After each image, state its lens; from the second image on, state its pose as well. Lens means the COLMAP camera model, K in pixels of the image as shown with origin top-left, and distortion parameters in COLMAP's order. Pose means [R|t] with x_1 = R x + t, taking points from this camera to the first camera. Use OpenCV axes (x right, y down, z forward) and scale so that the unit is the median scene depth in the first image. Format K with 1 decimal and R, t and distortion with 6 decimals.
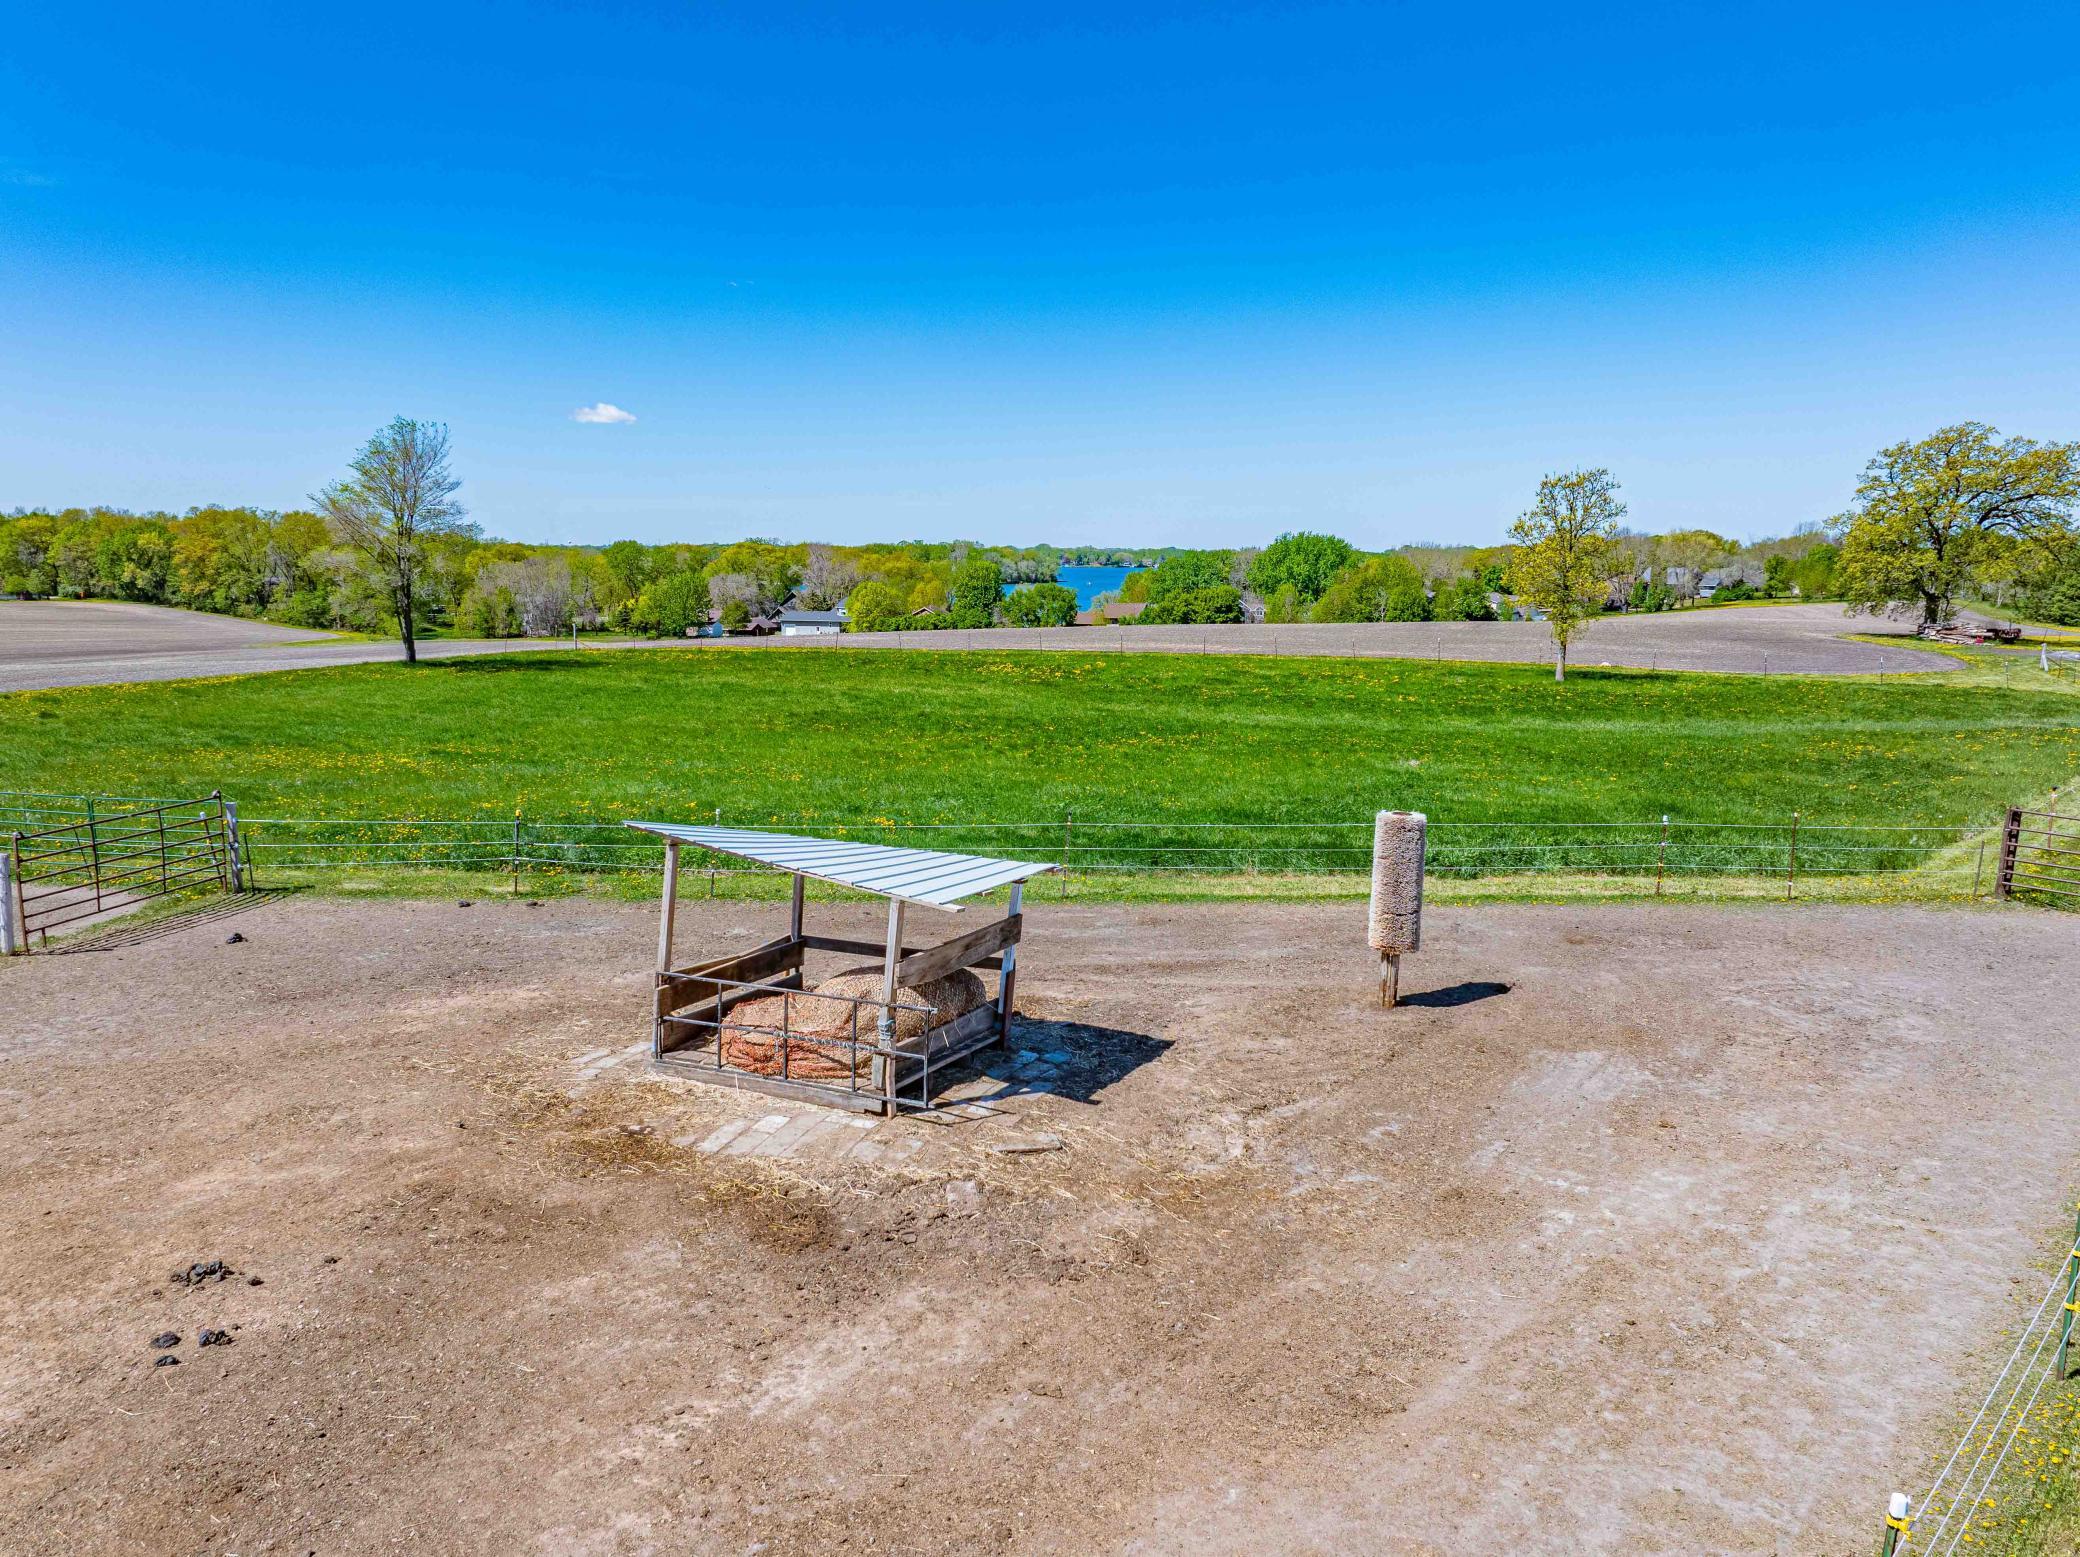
lens RADIAL K [[1464.6, 0, 1040.0], [0, 1464.6, 778.5], [0, 0, 1]] dist [-0.051350, 0.064919]
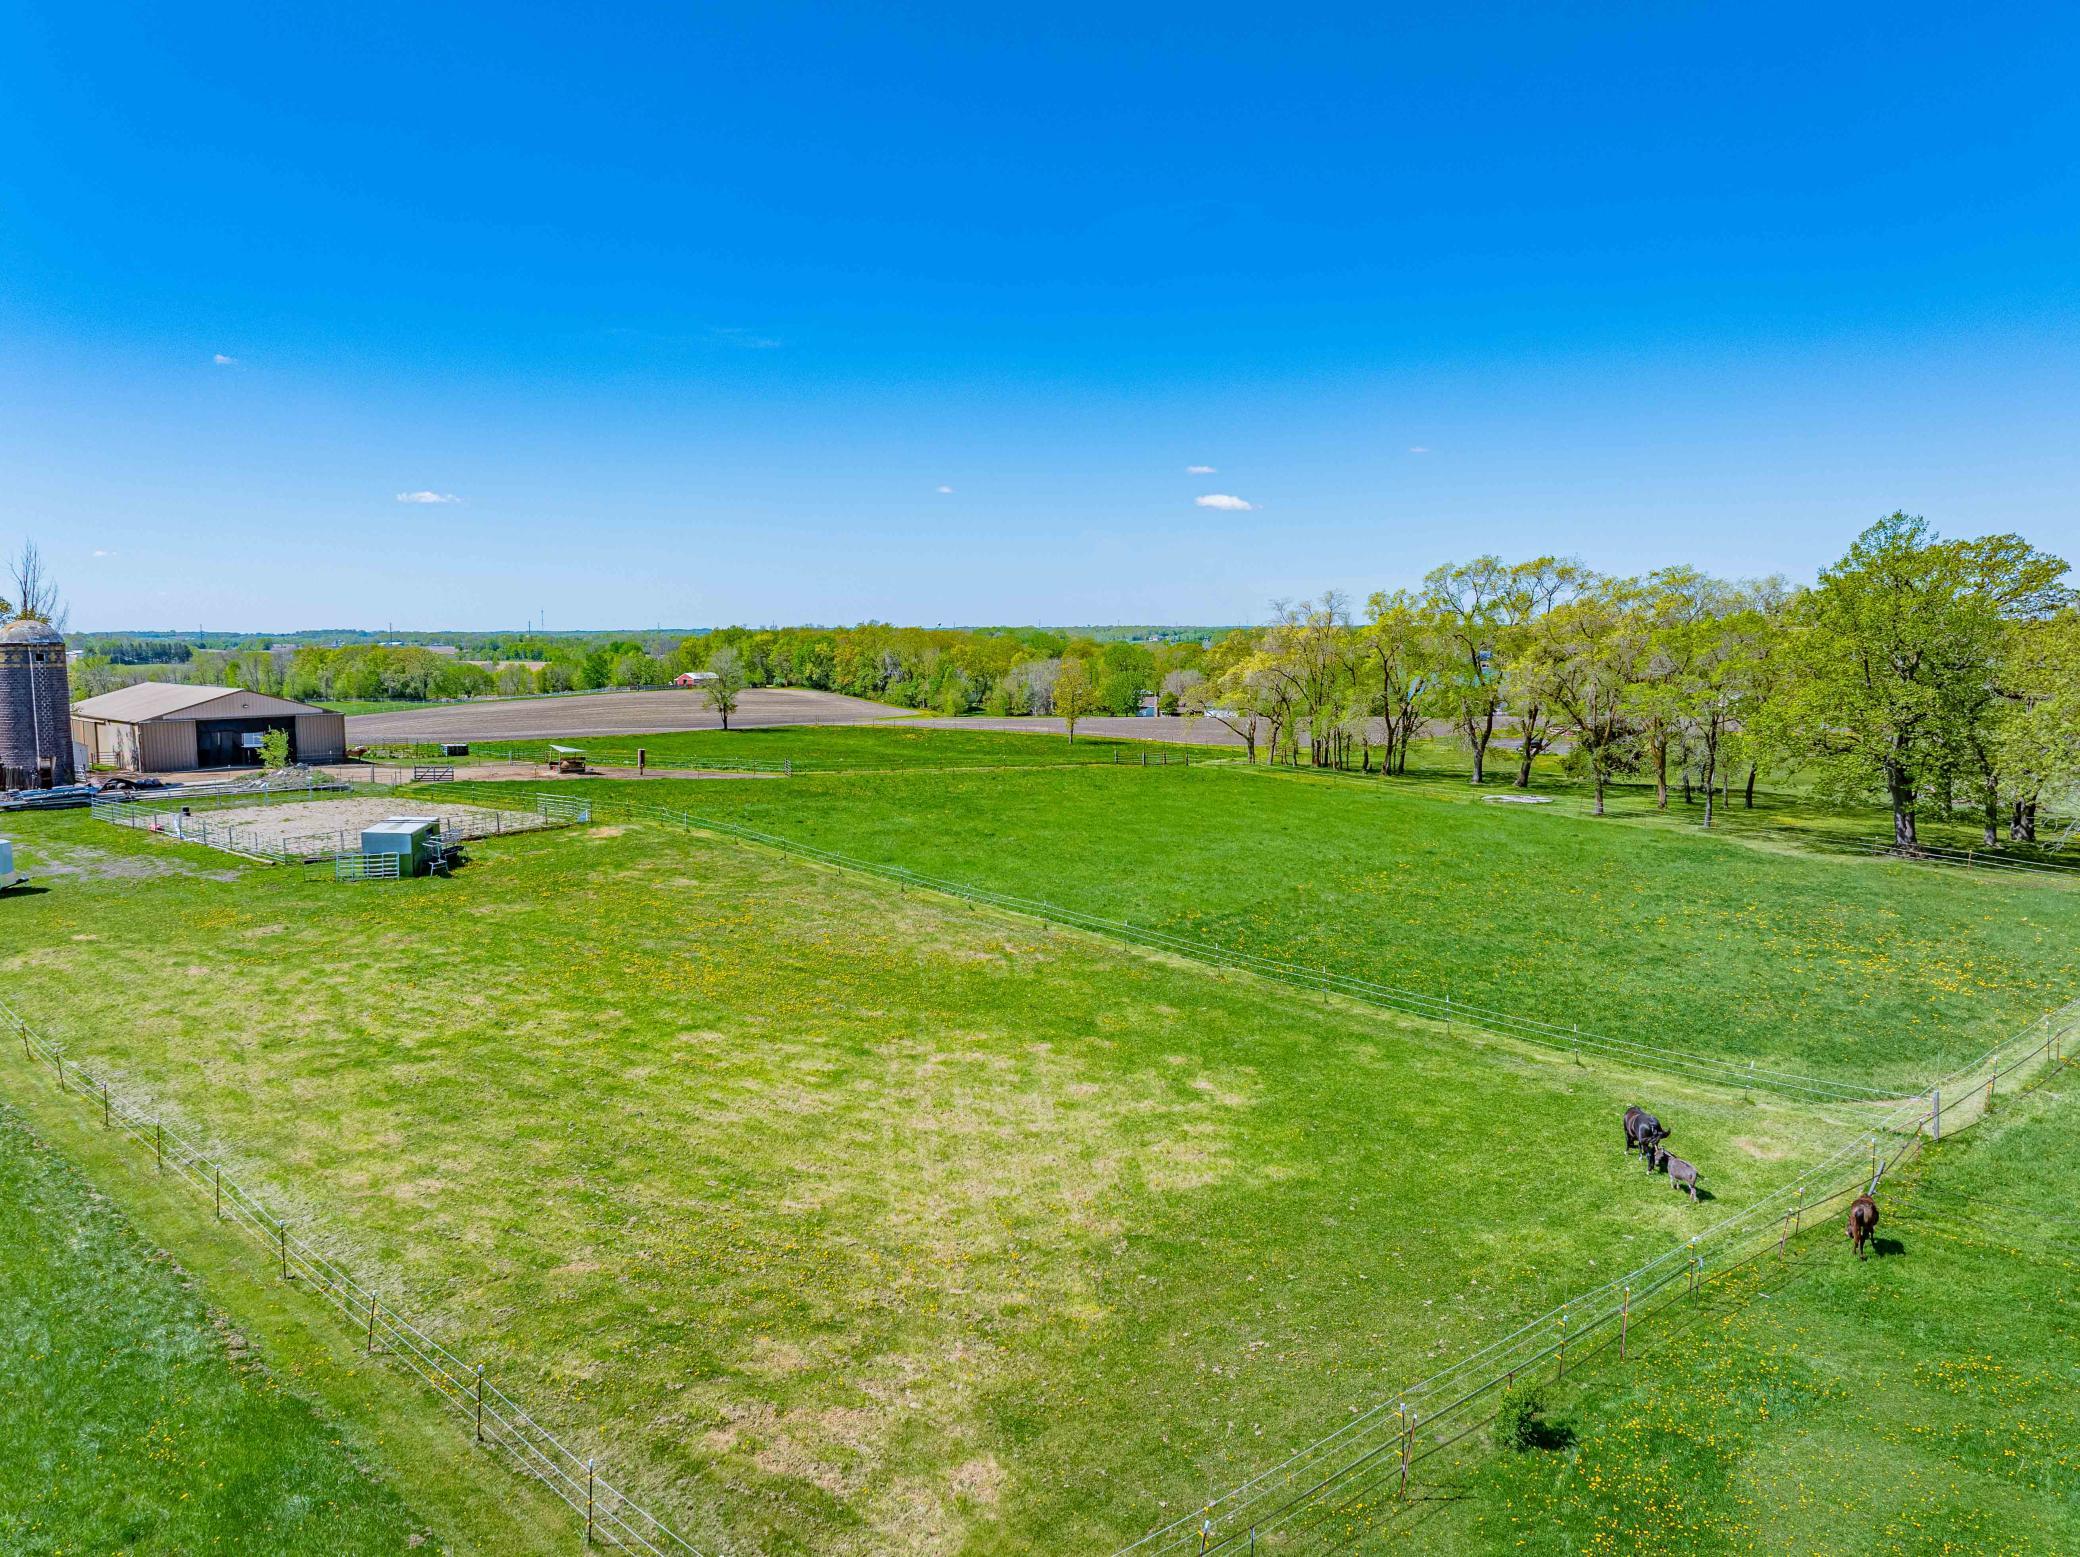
lens RADIAL K [[1464.6, 0, 1040.0], [0, 1464.6, 778.5], [0, 0, 1]] dist [-0.051350, 0.064919]
pose [[0.890922, 0.029419, -0.453203, 0.312562], [-0.053010, 0.997815, -0.039437, 0.020745], [0.451052, 0.059160, 0.890535, -0.271123]]
